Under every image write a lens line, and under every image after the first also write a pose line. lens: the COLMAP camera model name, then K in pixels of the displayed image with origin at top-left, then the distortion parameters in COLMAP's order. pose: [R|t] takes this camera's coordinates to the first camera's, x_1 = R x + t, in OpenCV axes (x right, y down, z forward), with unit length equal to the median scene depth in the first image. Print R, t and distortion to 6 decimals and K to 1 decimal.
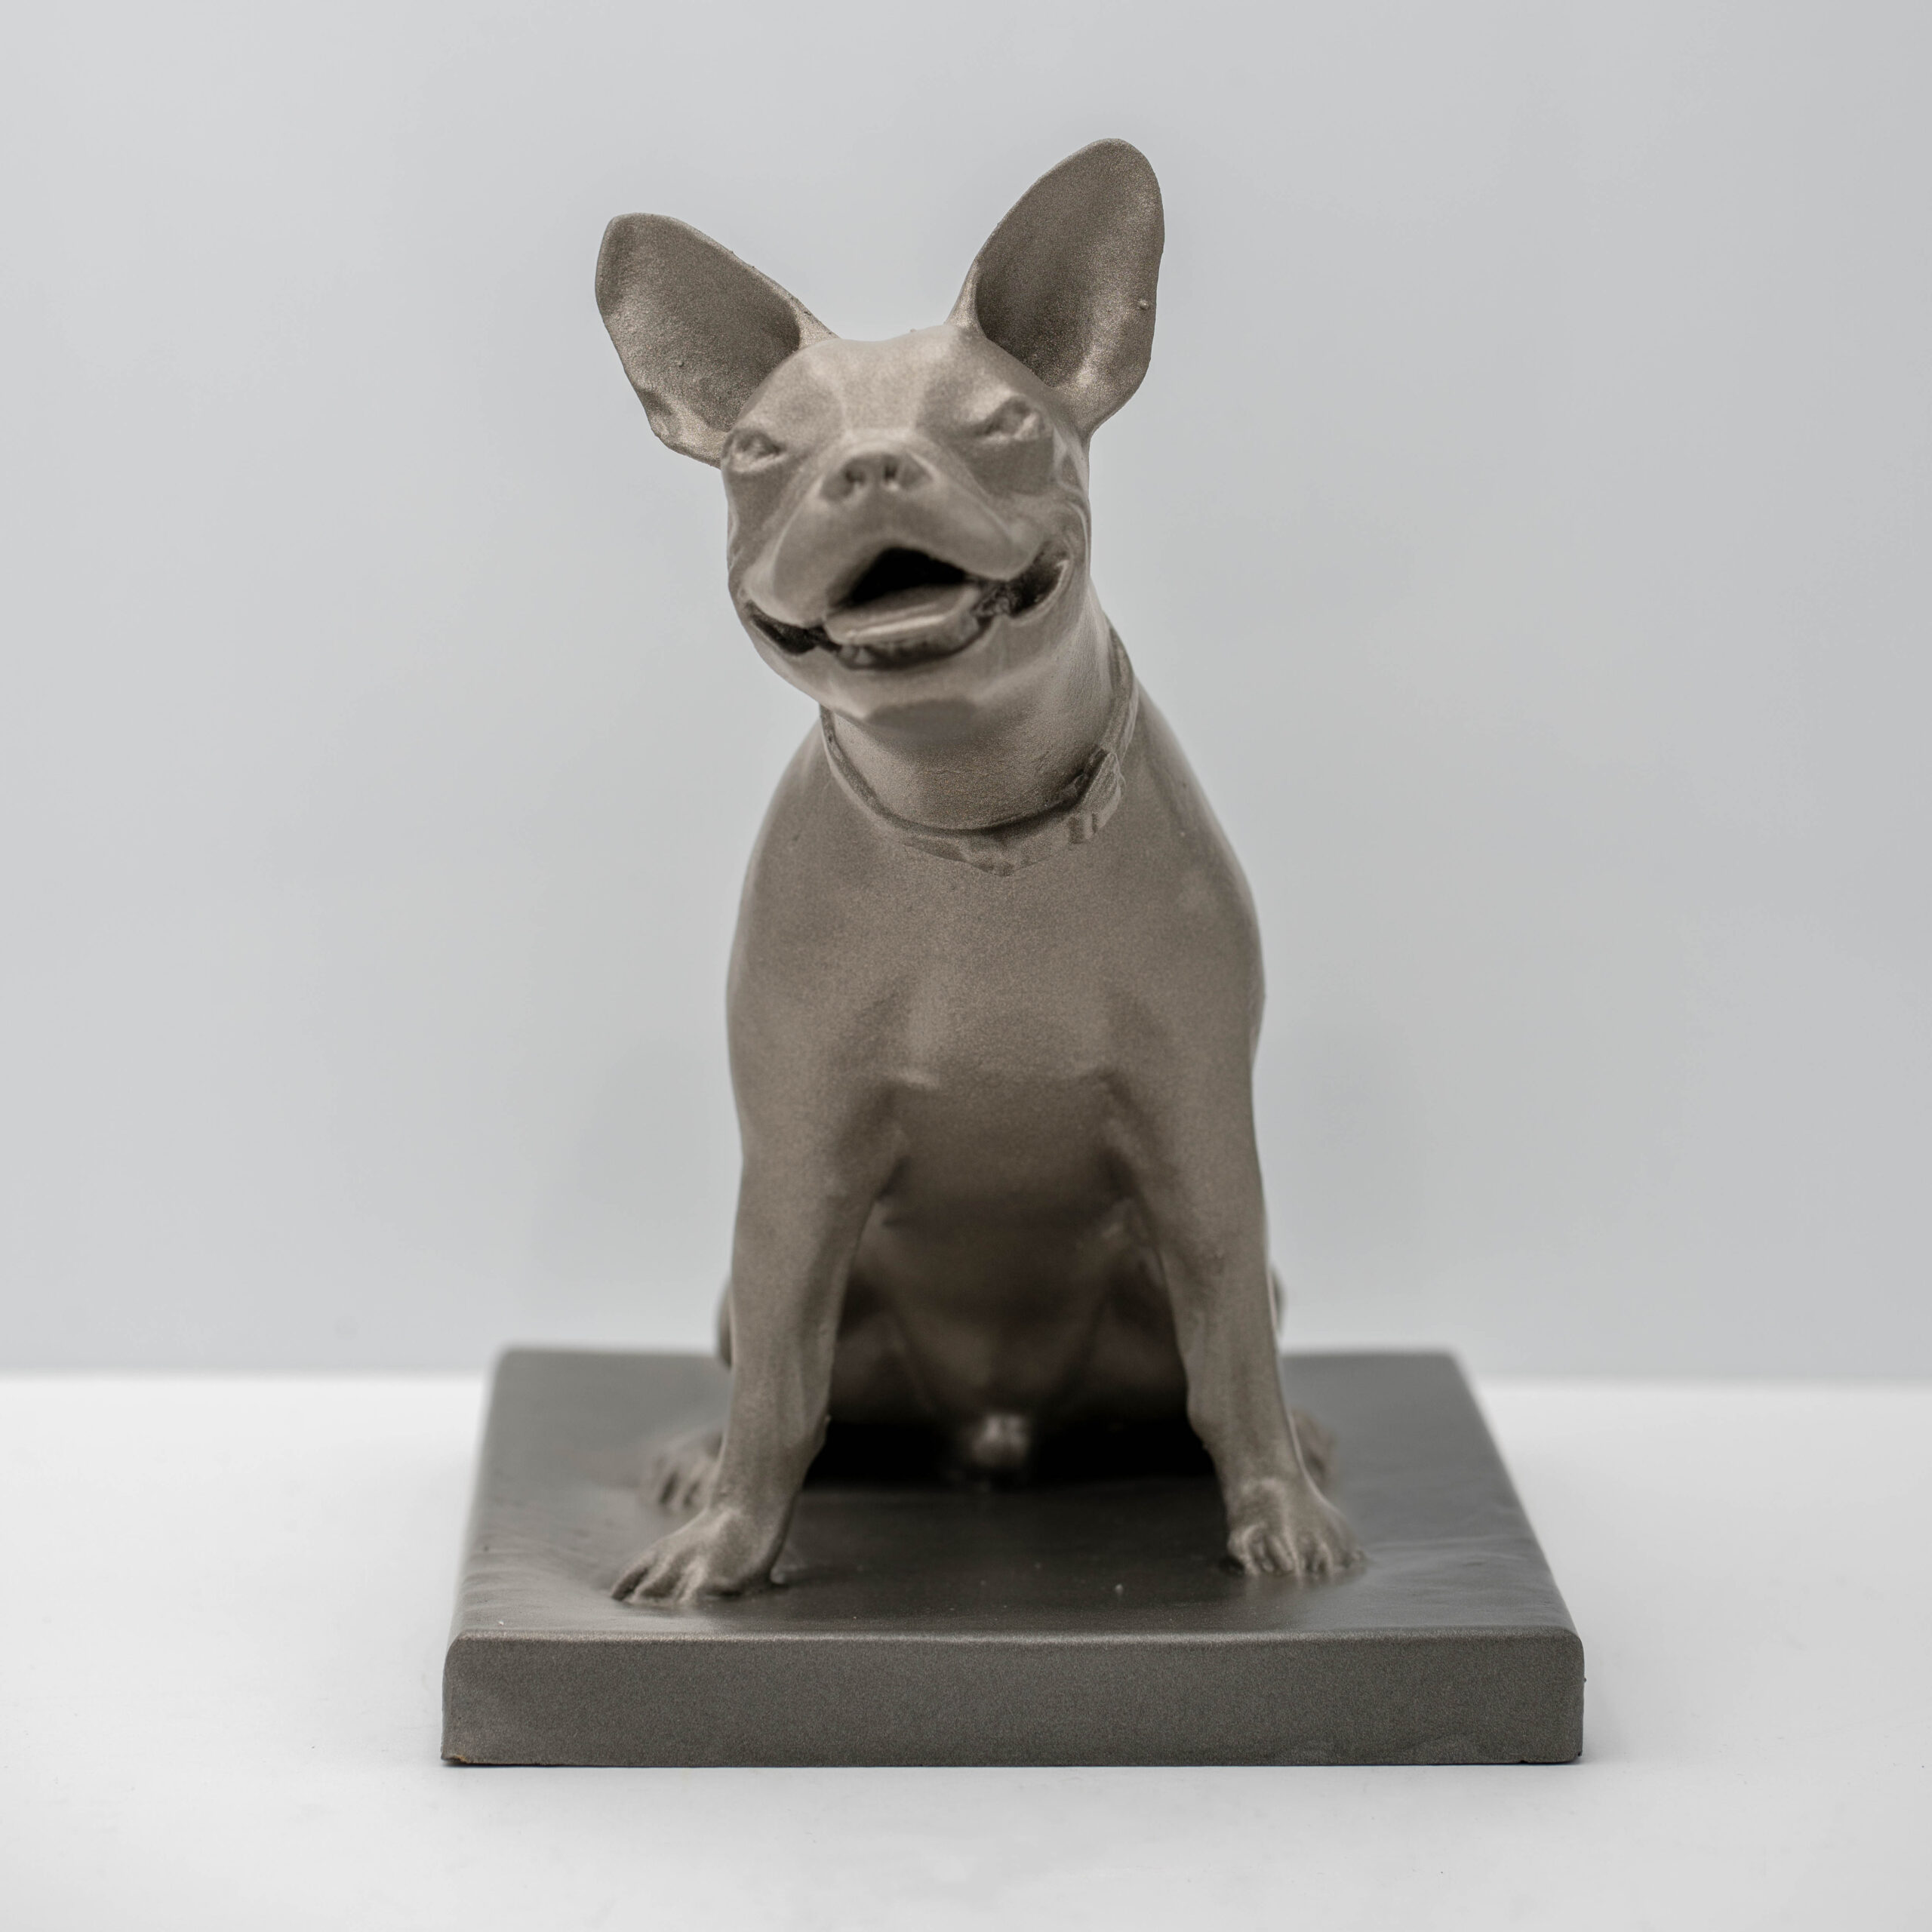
lens RADIAL K [[8104.1, 0, 972.6], [0, 8104.1, 985.6], [0, 0, 1]] dist [0.467886, 0.000000]
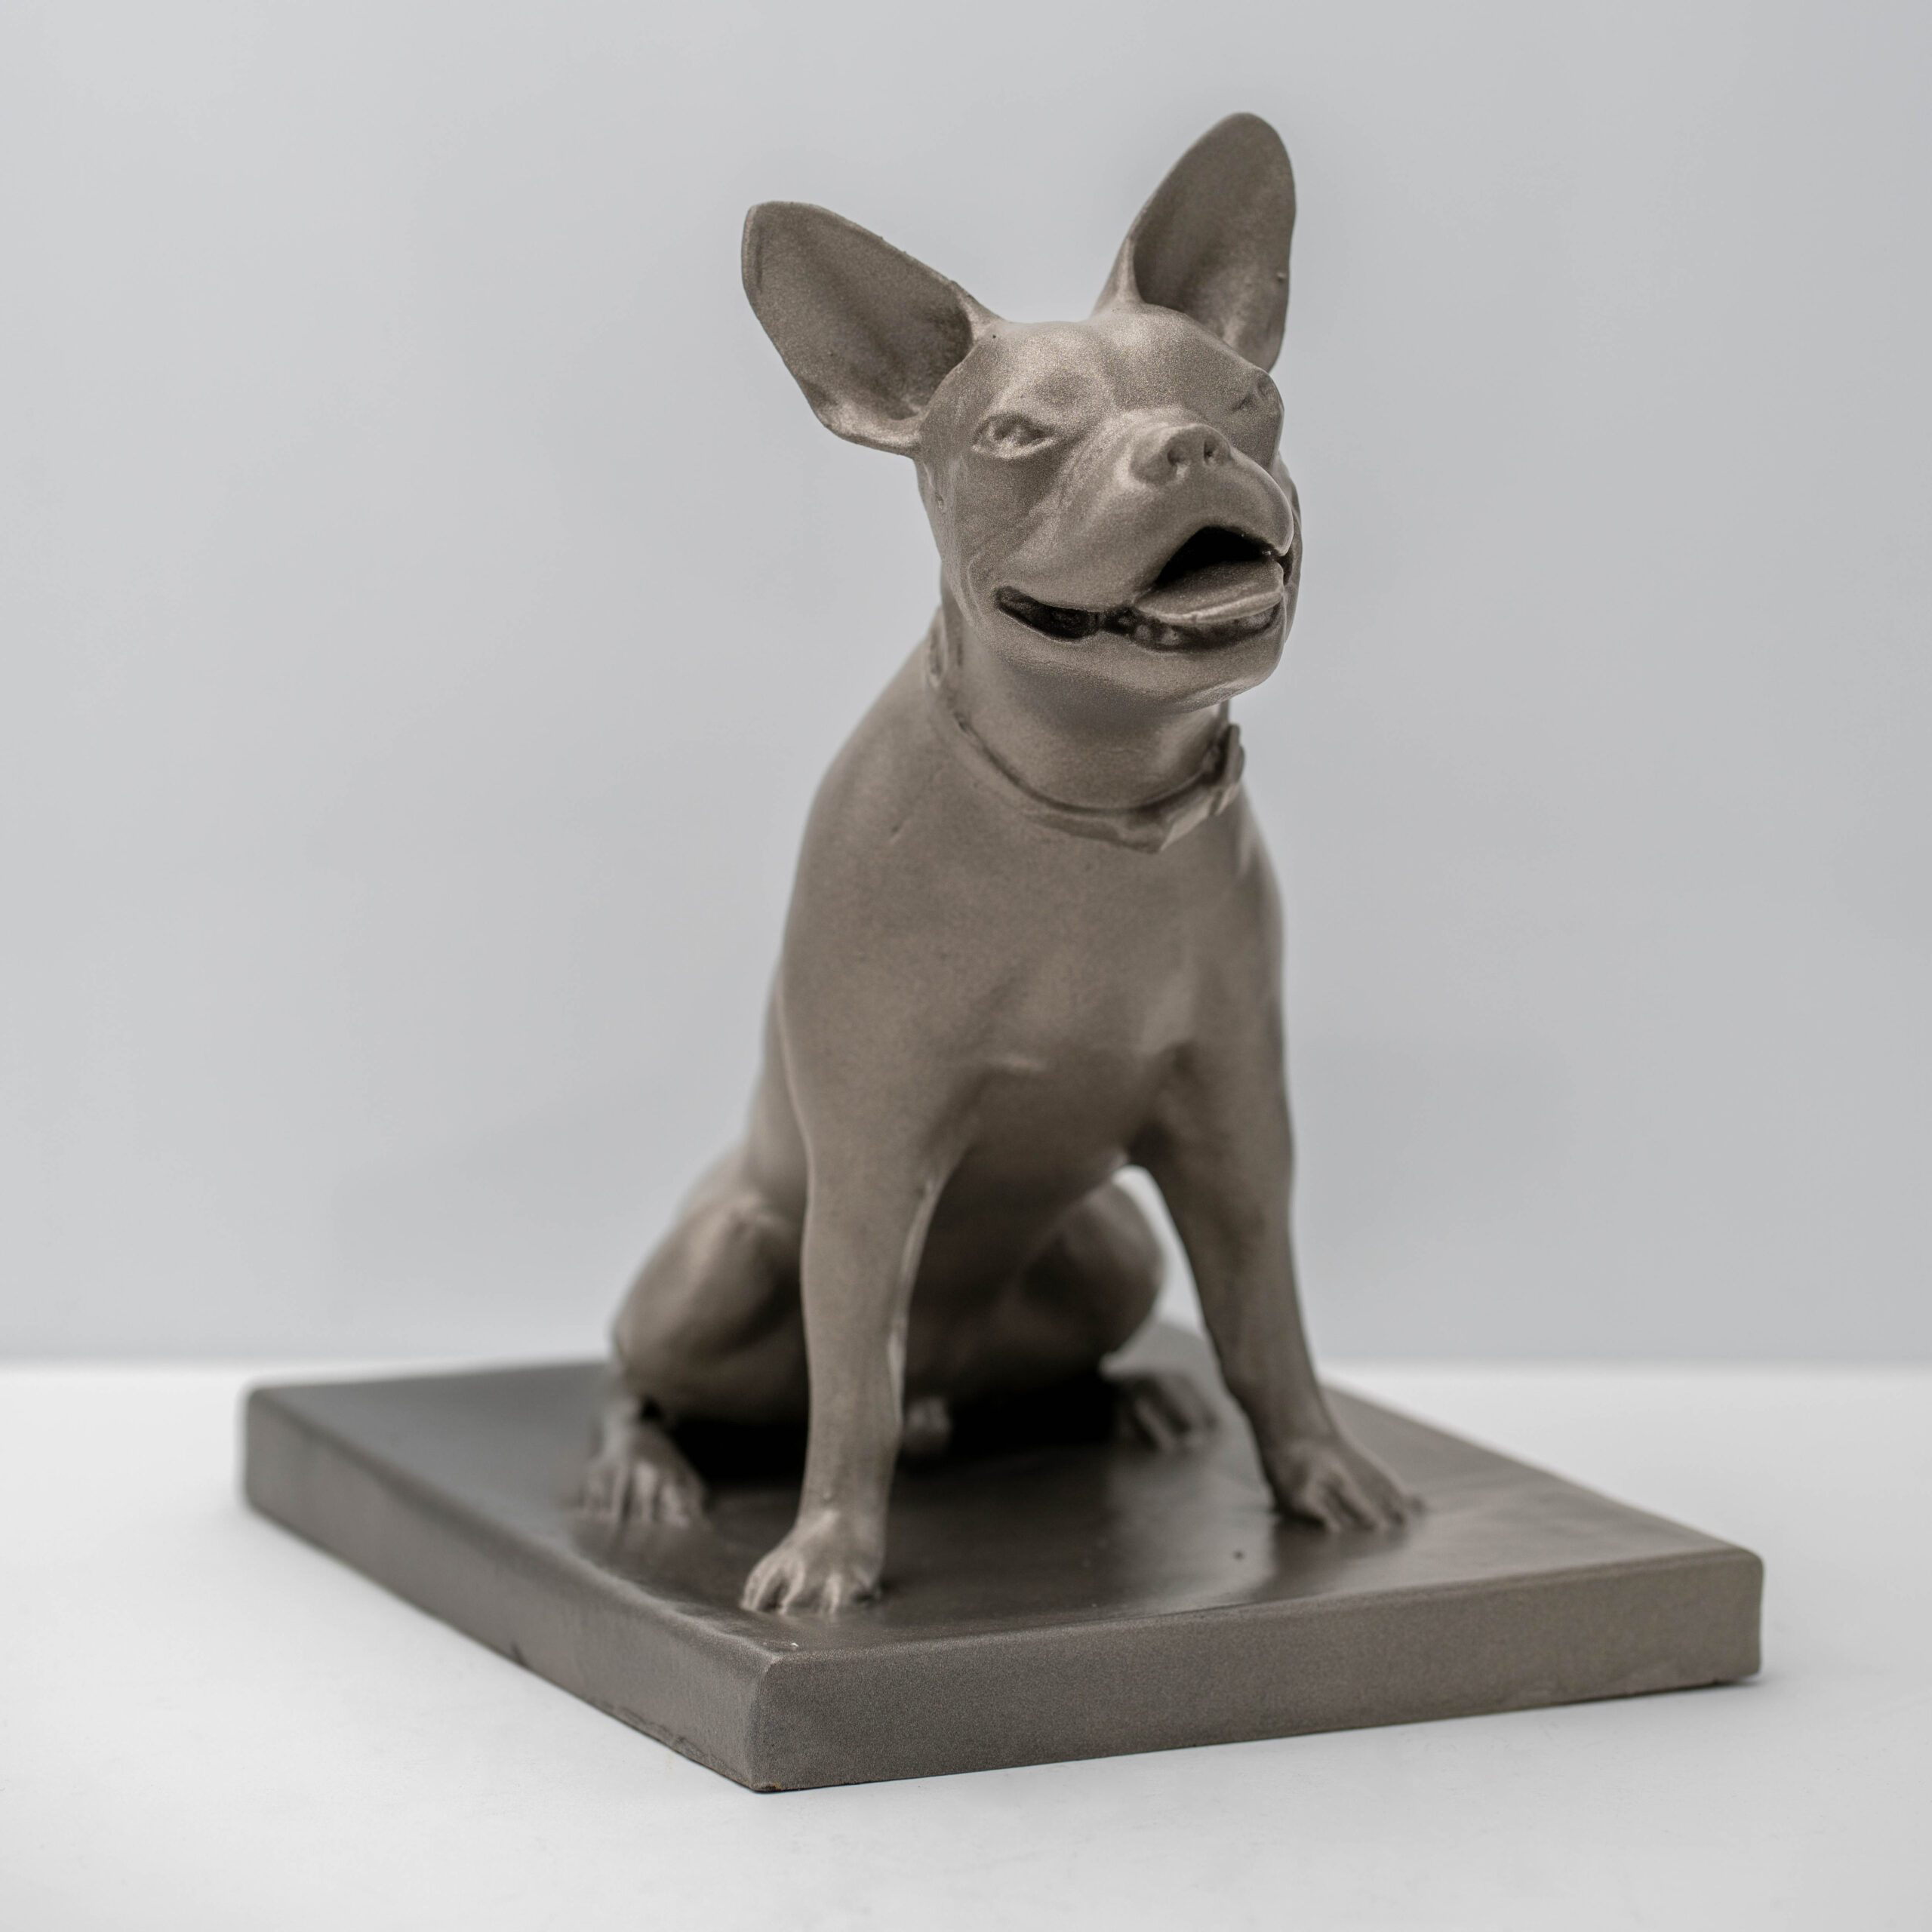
lens RADIAL K [[8104.1, 0, 958.5], [0, 8104.1, 970.5], [0, 0, 1]] dist [0.467886, 0.000000]
pose [[0.914713, -0.066931, 0.398523, -0.421432], [0.065556, 0.997702, 0.017095, -0.017868], [-0.398751, 0.010488, 0.916999, 0.093770]]
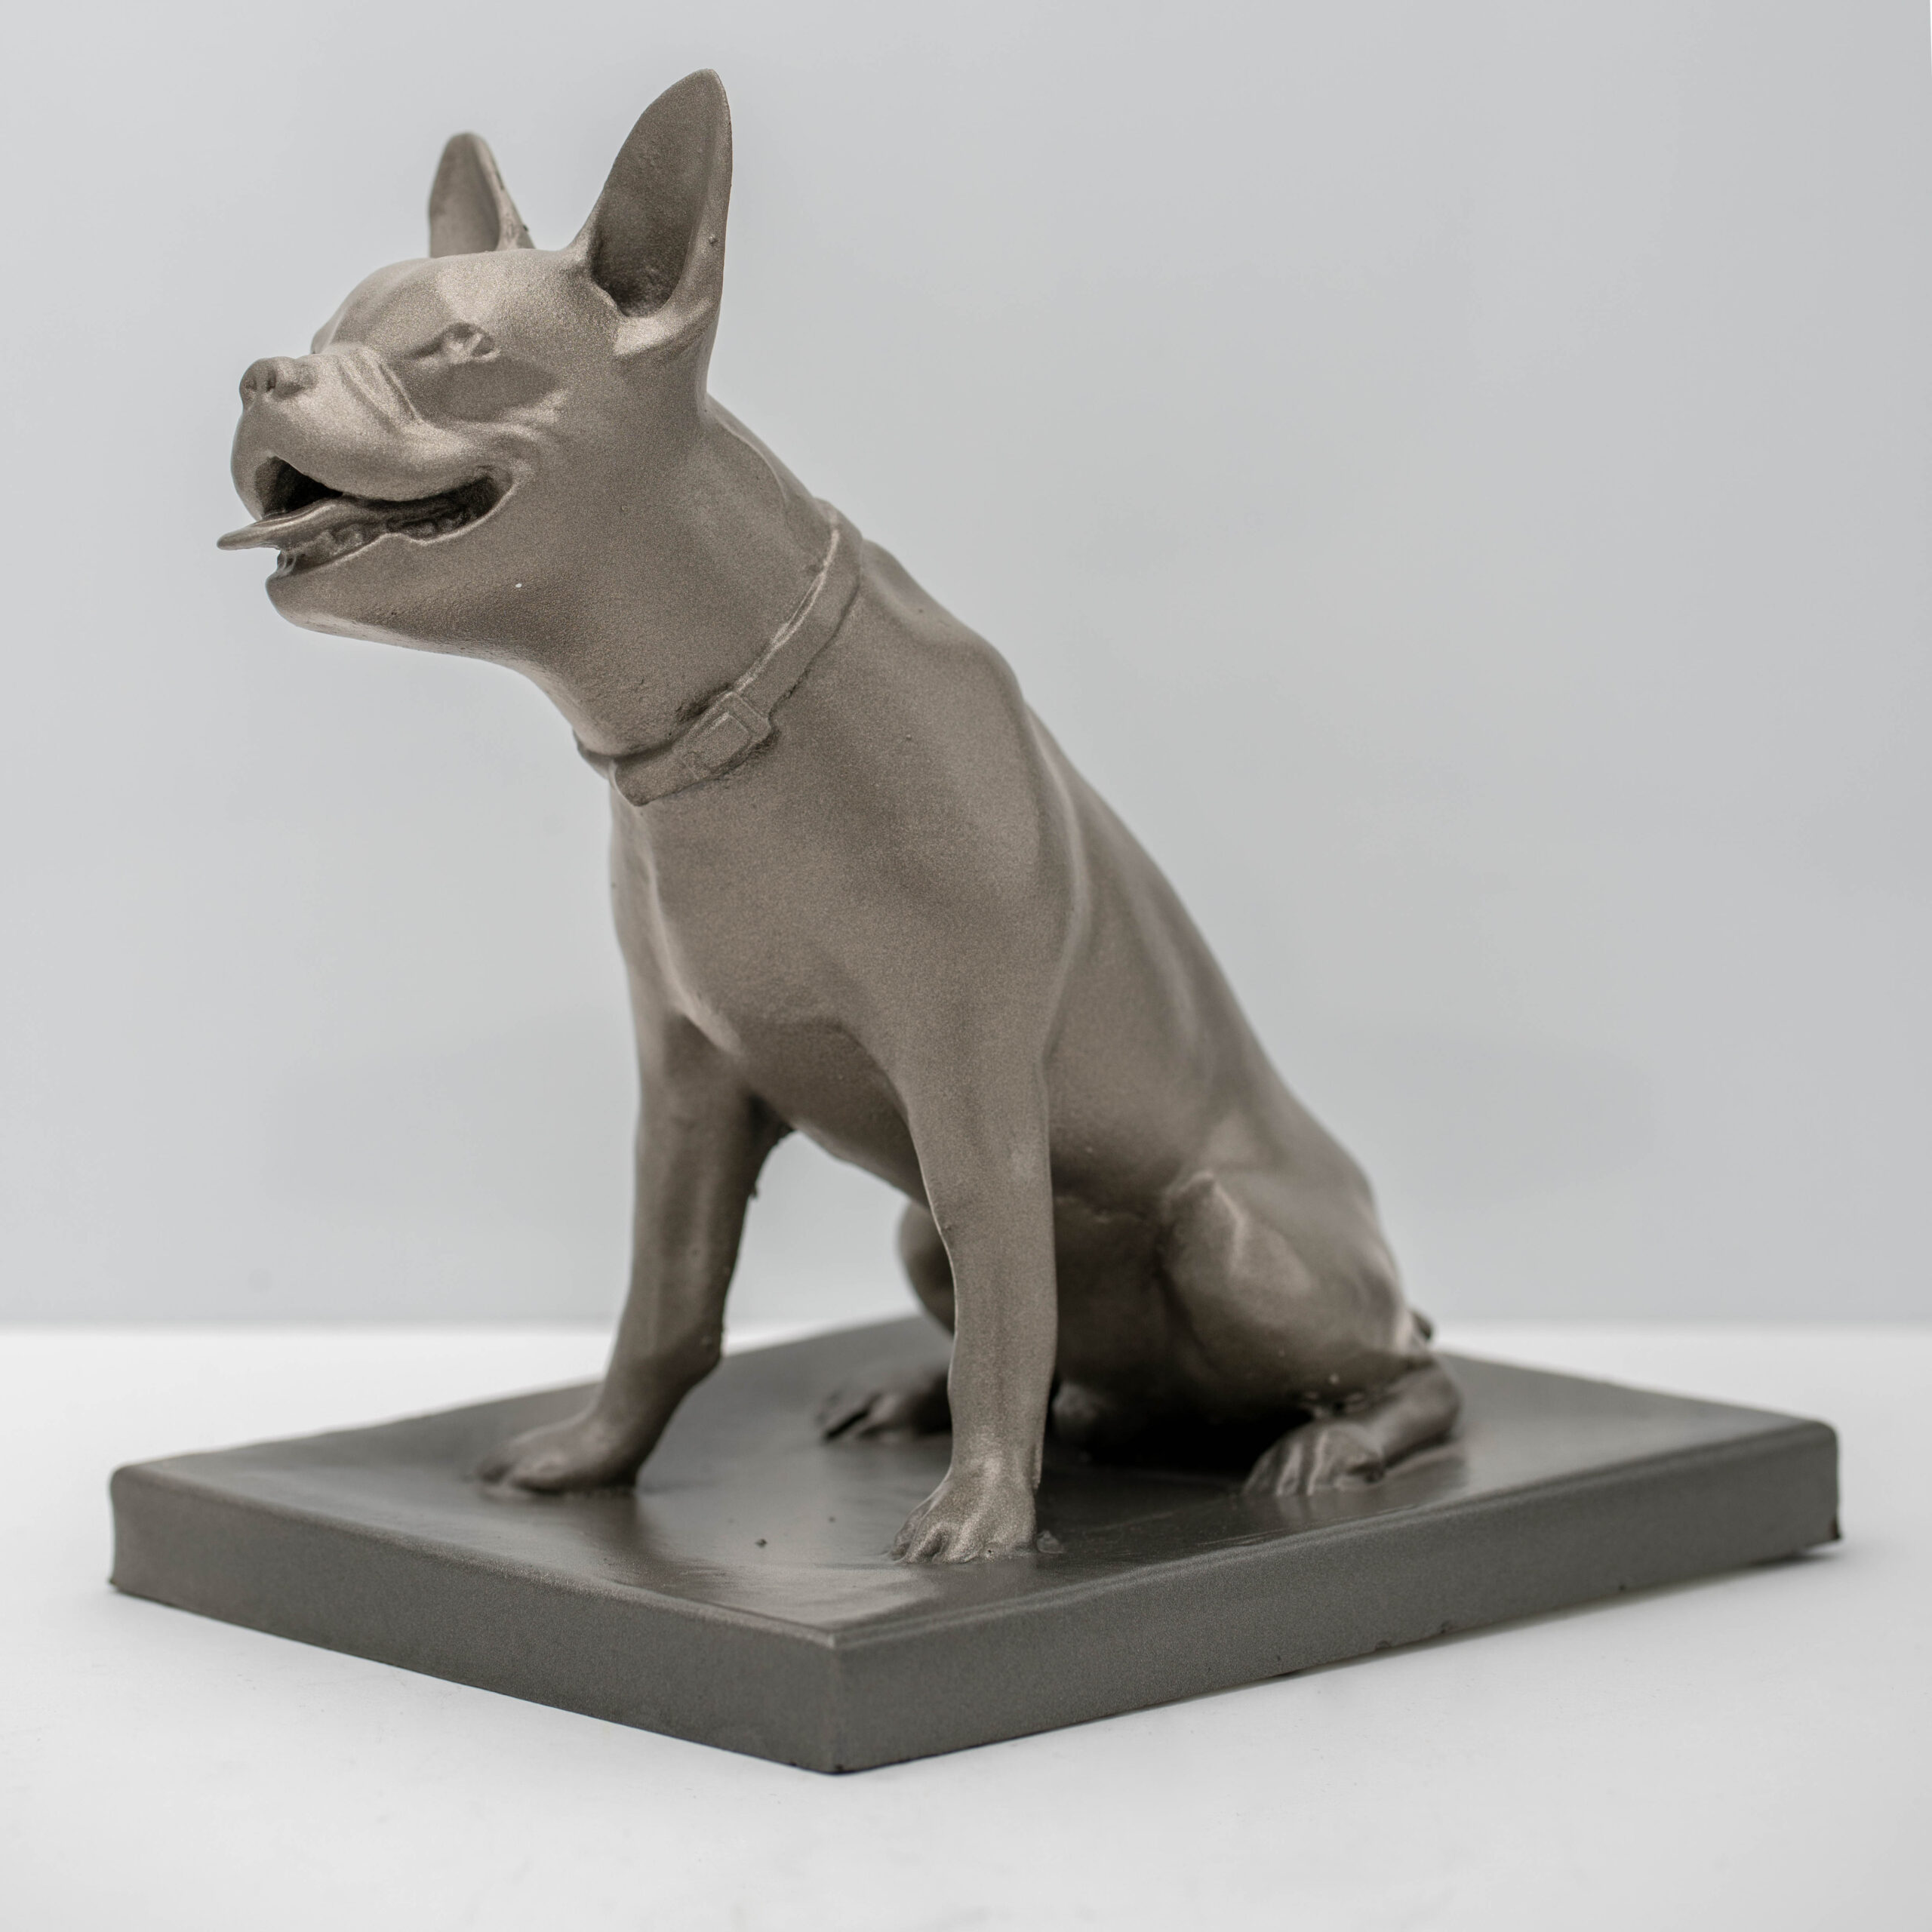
lens RADIAL K [[8104.1, 0, 950.2], [0, 8104.1, 949.5], [0, 0, 1]] dist [0.467886, 0.000000]
pose [[0.660180, 0.101577, -0.744207, 0.781147], [-0.100401, 0.993856, 0.046587, -0.046786], [0.744367, 0.043963, 0.666322, 0.367627]]
